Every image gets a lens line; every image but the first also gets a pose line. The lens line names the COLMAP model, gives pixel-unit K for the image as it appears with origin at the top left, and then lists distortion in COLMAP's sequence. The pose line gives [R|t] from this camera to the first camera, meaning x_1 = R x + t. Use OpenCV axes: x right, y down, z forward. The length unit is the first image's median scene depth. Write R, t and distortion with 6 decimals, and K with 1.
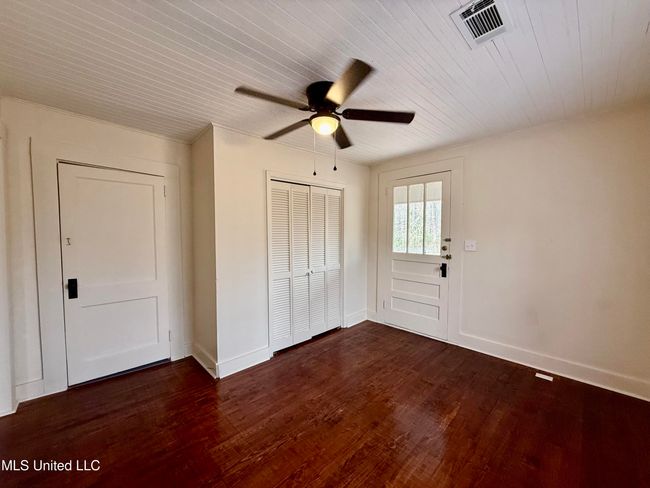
lens RADIAL K [[258.3, 0, 326.0], [0, 258.3, 242.1], [0, 0, 1]] dist [0.000821, 0.000490]
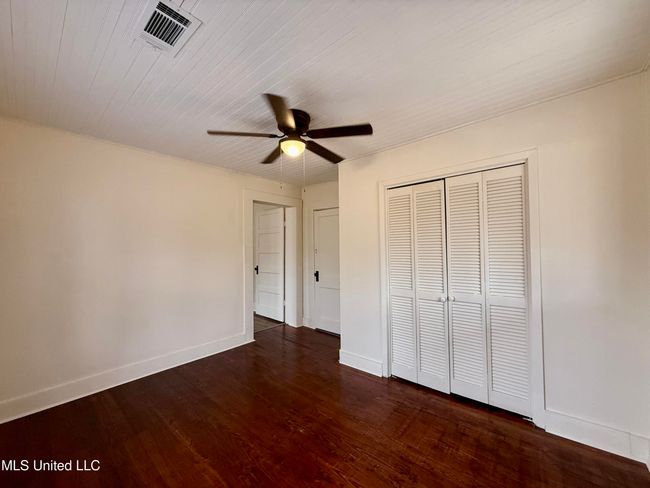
lens RADIAL K [[258.3, 0, 324.5], [0, 258.3, 242.3], [0, 0, 1]] dist [0.000821, 0.000490]
pose [[0.097398, -0.027766, -0.994858, 0.651698], [-0.024123, 0.999251, -0.030251, -0.008261], [0.994953, 0.026945, 0.096655, 0.617272]]
